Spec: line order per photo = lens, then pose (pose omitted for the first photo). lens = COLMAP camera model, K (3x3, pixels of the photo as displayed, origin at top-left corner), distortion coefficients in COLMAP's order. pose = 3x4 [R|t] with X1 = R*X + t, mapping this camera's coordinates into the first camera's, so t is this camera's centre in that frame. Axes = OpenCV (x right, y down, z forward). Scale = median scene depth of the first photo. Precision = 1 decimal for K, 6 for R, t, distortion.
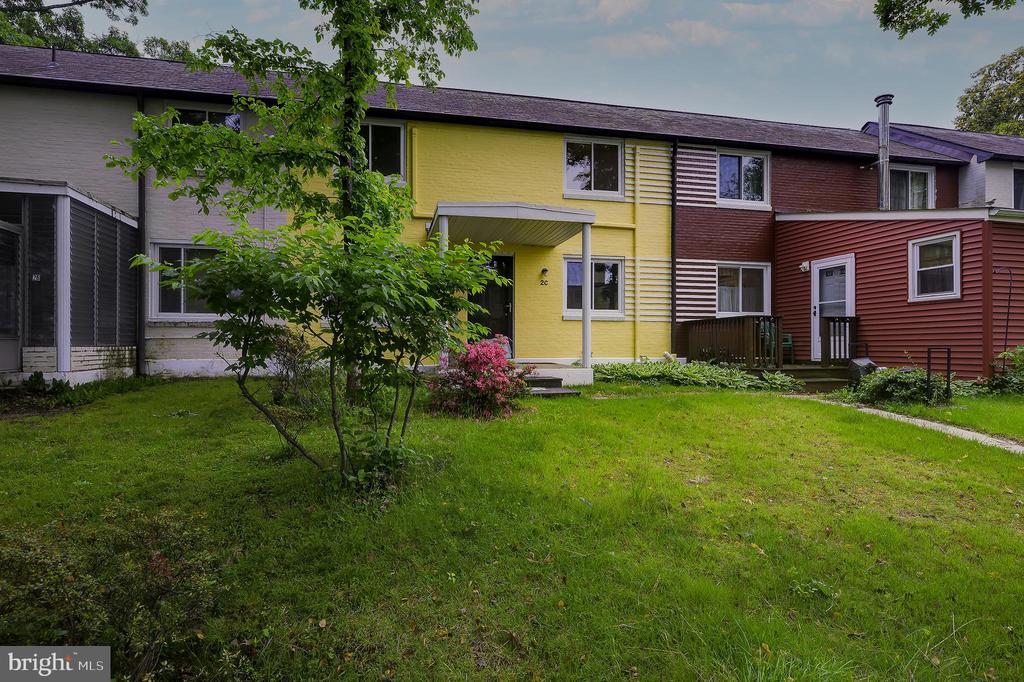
lens RADIAL K [[511.1, 0, 508.5], [0, 511.1, 344.4], [0, 0, 1]] dist [-0.000365, -0.000434]
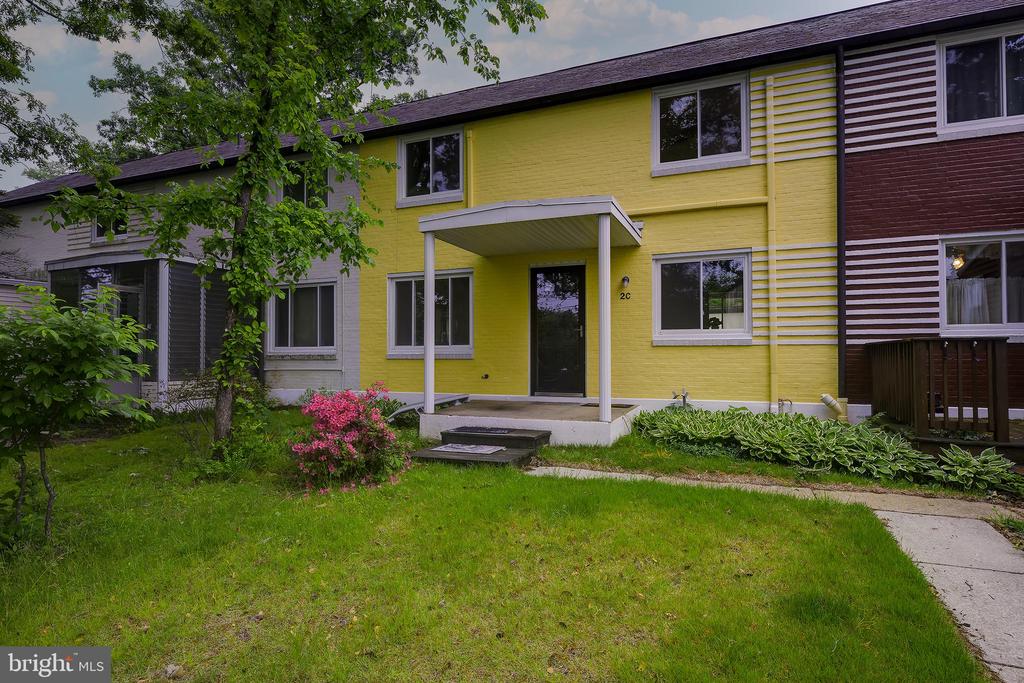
lens RADIAL K [[564.5, 0, 504.5], [0, 564.5, 343.1], [0, 0, 1]] dist [-0.004733, 0.001641]
pose [[0.820471, -0.017963, -0.571406, 0.384726], [0.004046, 0.999664, -0.025617, -0.031754], [0.571674, 0.018706, 0.820268, 0.227277]]
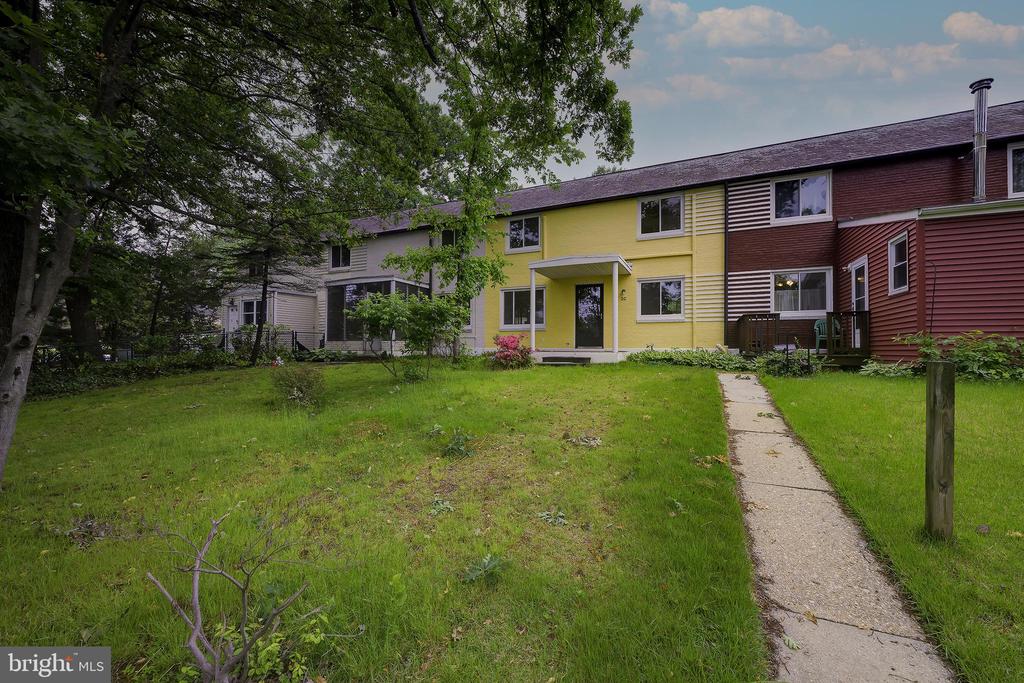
lens RADIAL K [[414.7, 0, 512.2], [0, 414.7, 340.3], [0, 0, 1]] dist [0.001772, -0.000488]
pose [[0.799070, -0.010448, -0.601147, 0.534469], [-0.002662, 0.999778, -0.020915, 0.028760], [0.601232, 0.018312, 0.798865, -0.176399]]
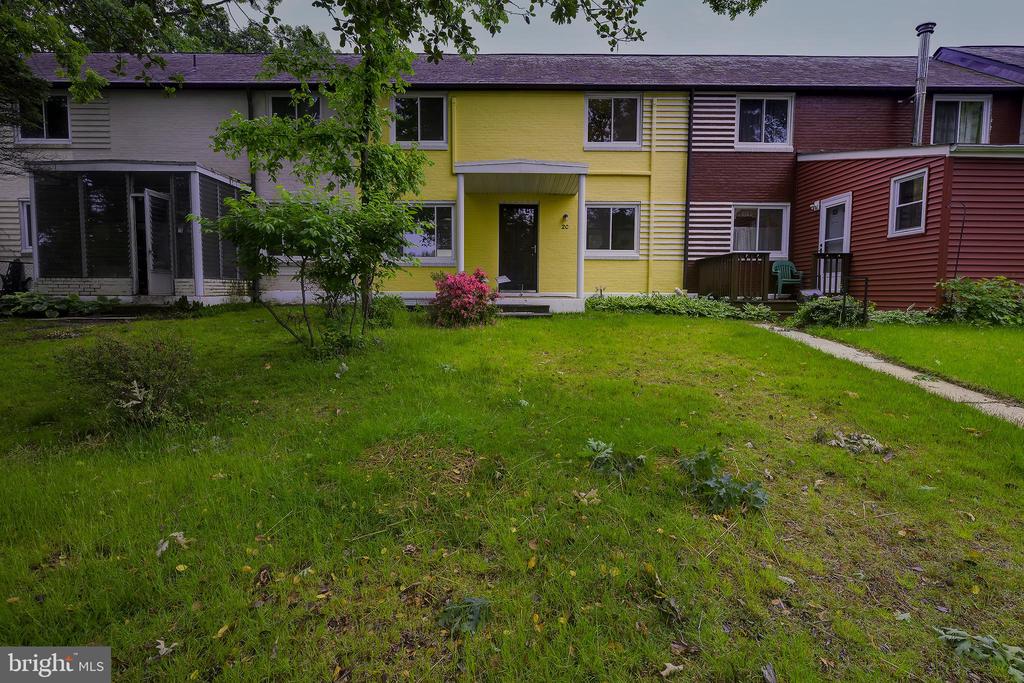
lens RADIAL K [[511.1, 0, 532.7], [0, 511.1, 329.9], [0, 0, 1]] dist [-0.000365, -0.000434]
pose [[0.978728, 0.019463, -0.204235, 0.233516], [-0.004664, 0.997344, 0.072690, 0.026764], [0.205107, -0.070191, 0.976219, -0.151345]]
